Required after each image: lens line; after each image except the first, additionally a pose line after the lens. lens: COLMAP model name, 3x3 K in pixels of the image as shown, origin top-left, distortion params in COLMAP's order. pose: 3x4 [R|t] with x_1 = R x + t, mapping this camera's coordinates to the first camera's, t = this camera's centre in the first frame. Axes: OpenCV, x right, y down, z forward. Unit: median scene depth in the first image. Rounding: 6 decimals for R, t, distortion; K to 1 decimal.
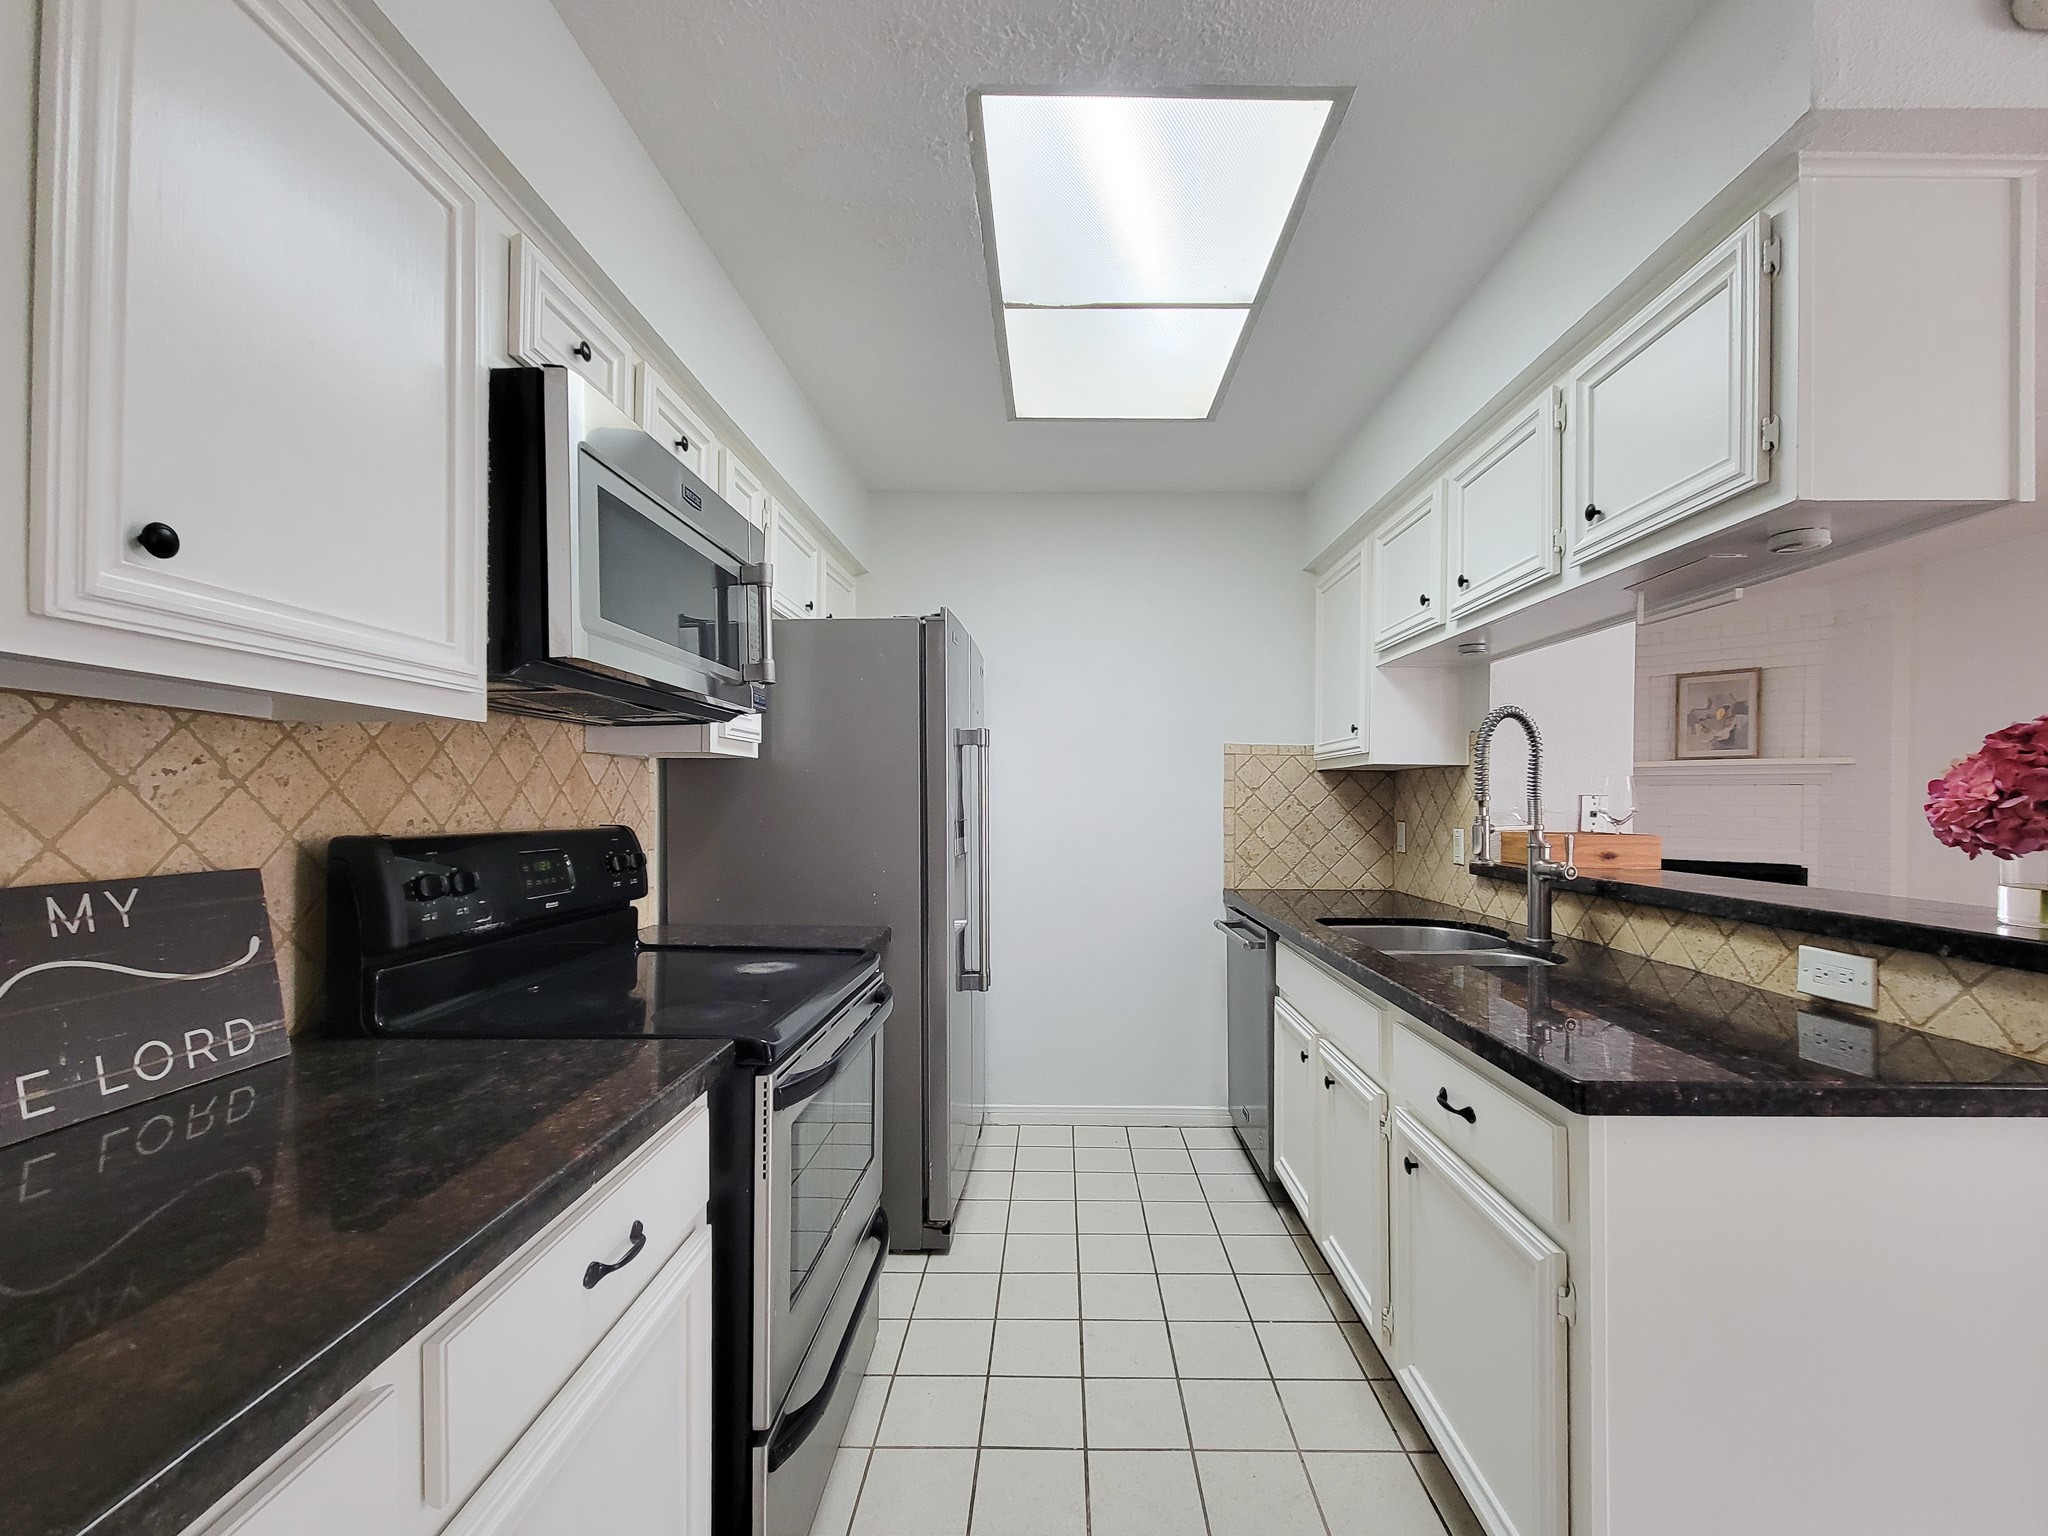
lens RADIAL K [[838.5, 0, 1050.7], [0, 838.5, 782.1], [0, 0, 1]] dist [0.002383, -0.002929]
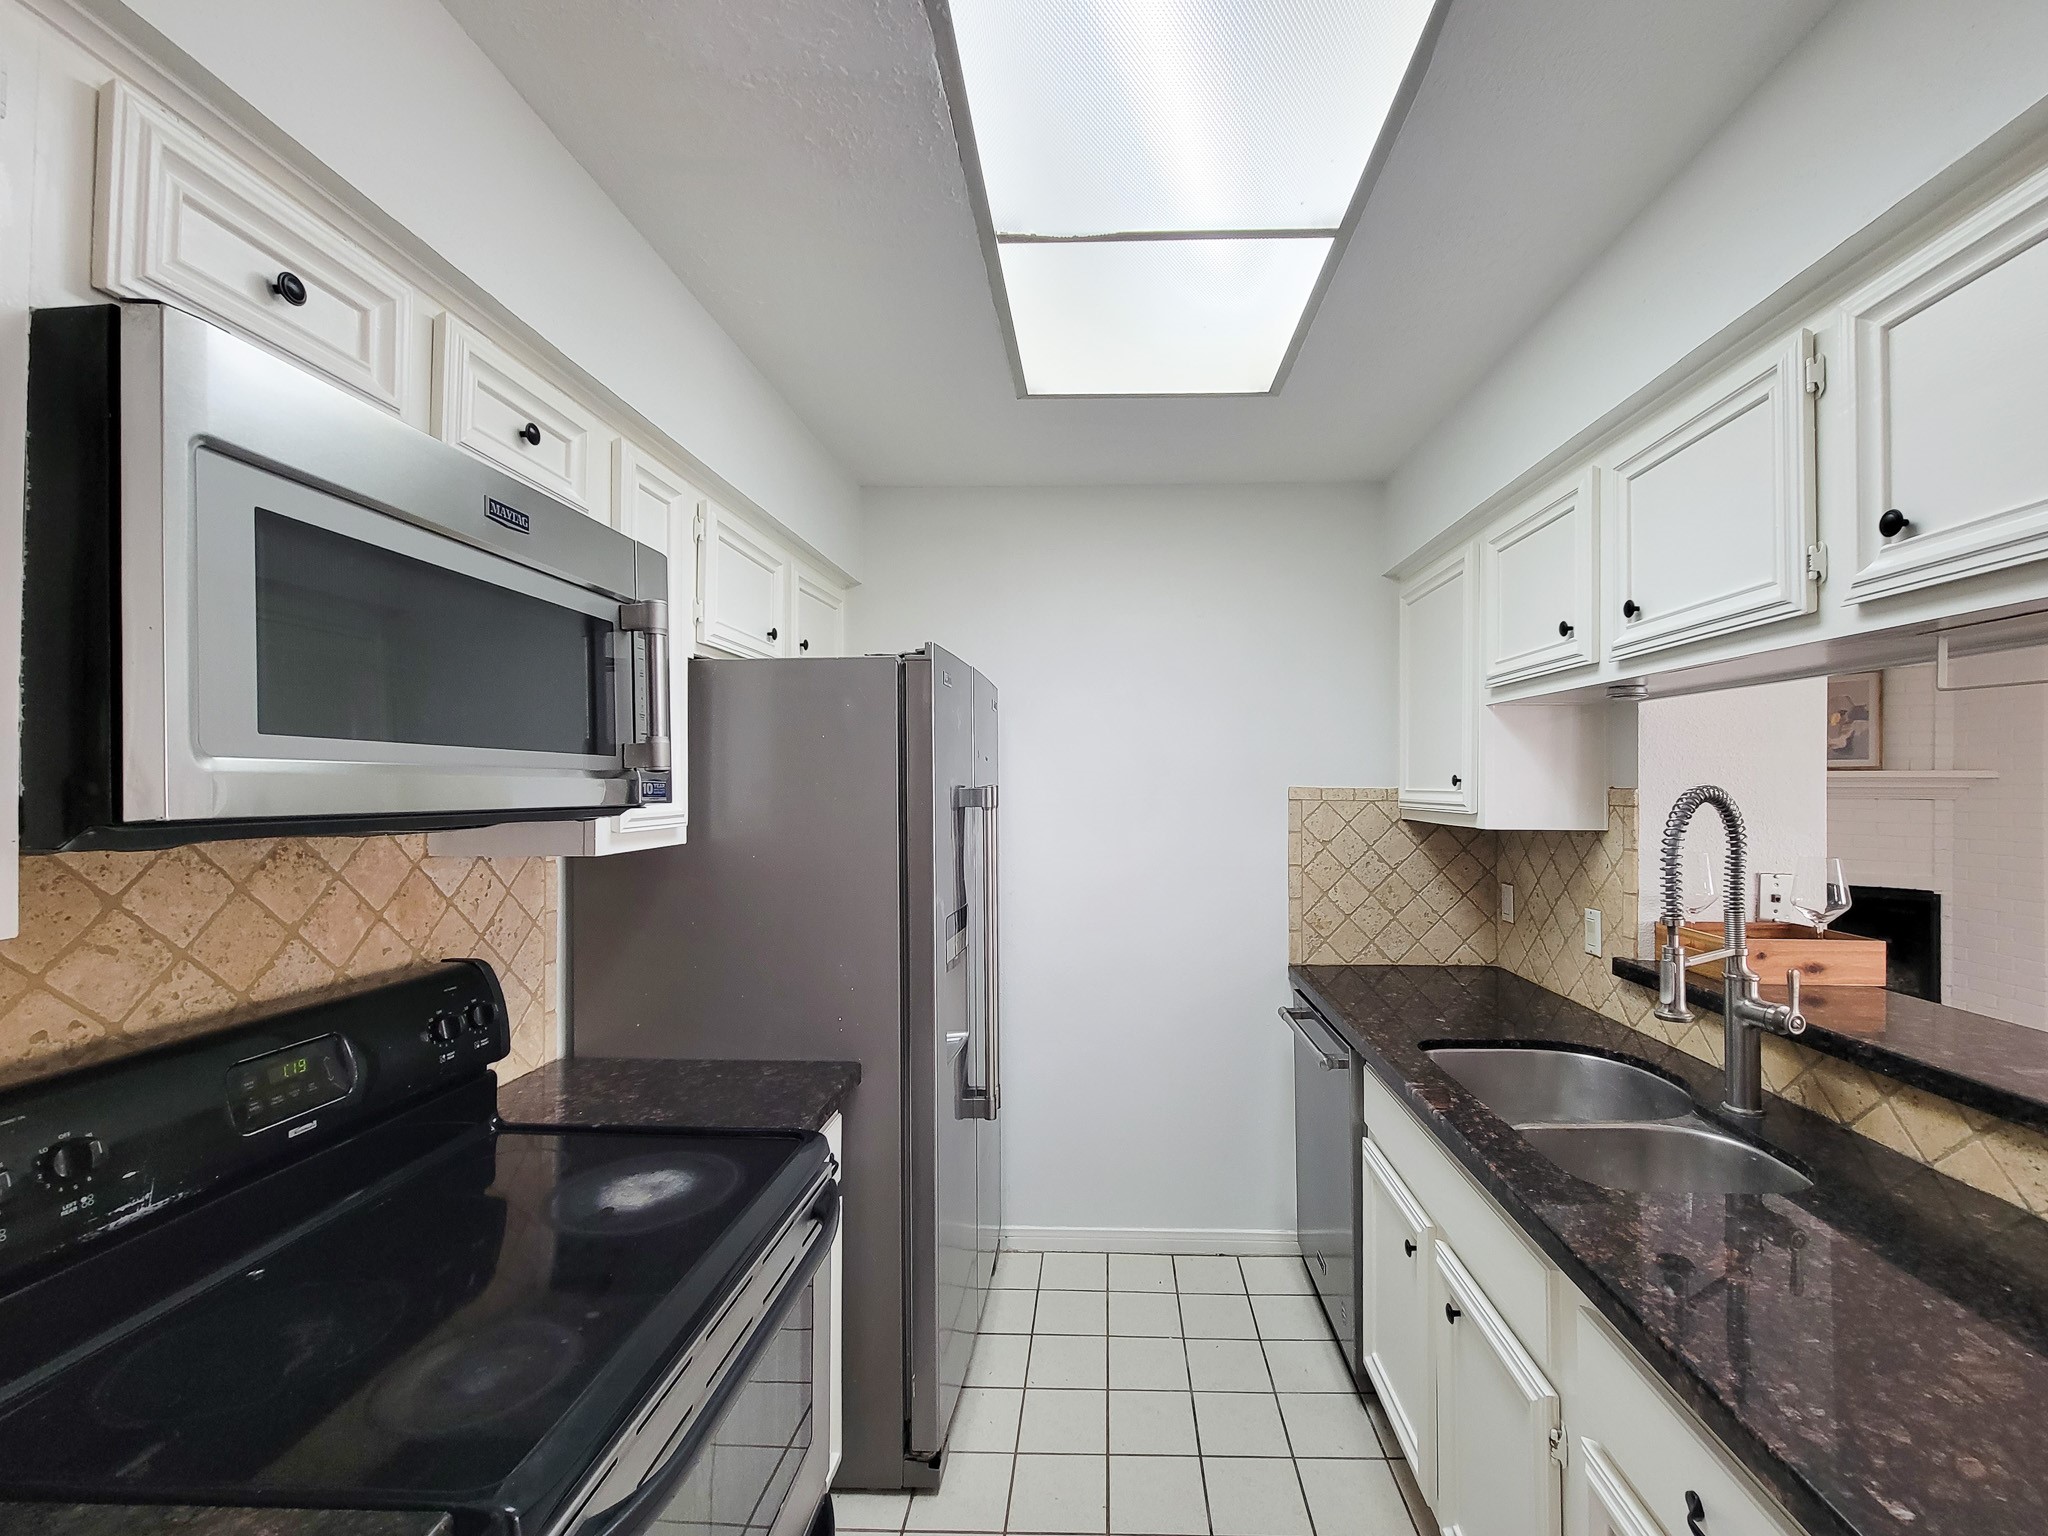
lens RADIAL K [[838.5, 0, 1082.7], [0, 838.5, 771.3], [0, 0, 1]] dist [0.002383, -0.002929]
pose [[0.999813, -0.006002, -0.018389, 0.033732], [0.006099, 0.999968, 0.005226, -0.117472], [0.018357, -0.005338, 0.999817, 0.295269]]
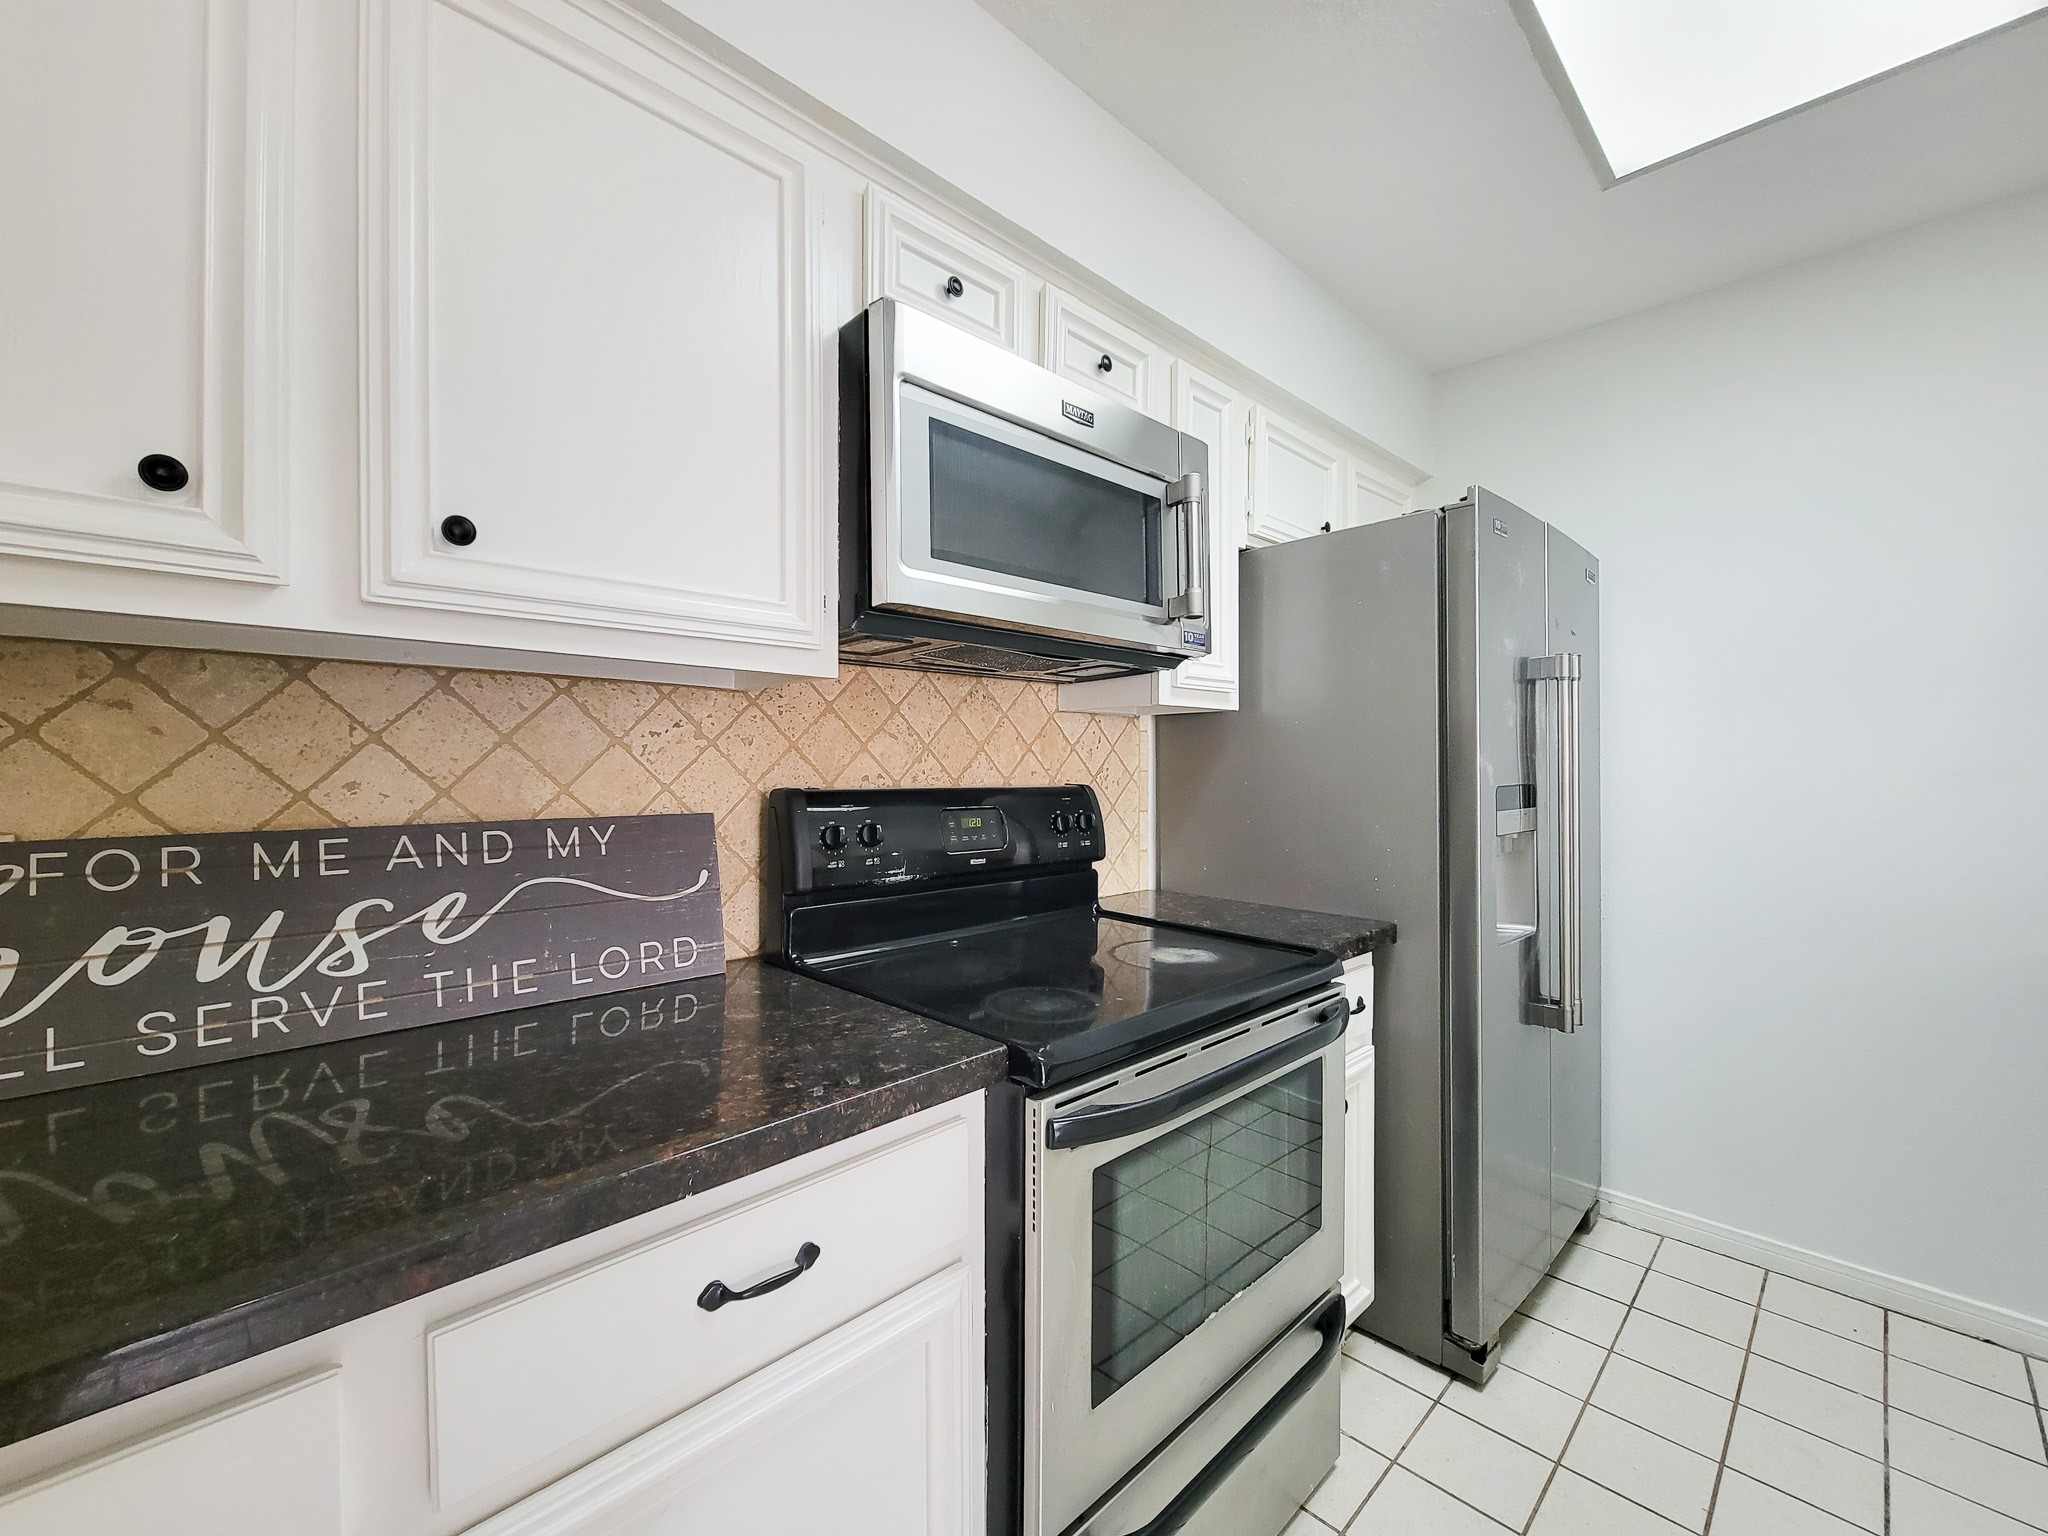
lens RADIAL K [[838.5, 0, 1042.3], [0, 838.5, 761.8], [0, 0, 1]] dist [0.002383, -0.002929]
pose [[0.713187, -0.007307, -0.700936, 0.139951], [0.018457, 0.999795, 0.008358, 0.017209], [0.700731, -0.018898, 0.713175, 0.289903]]
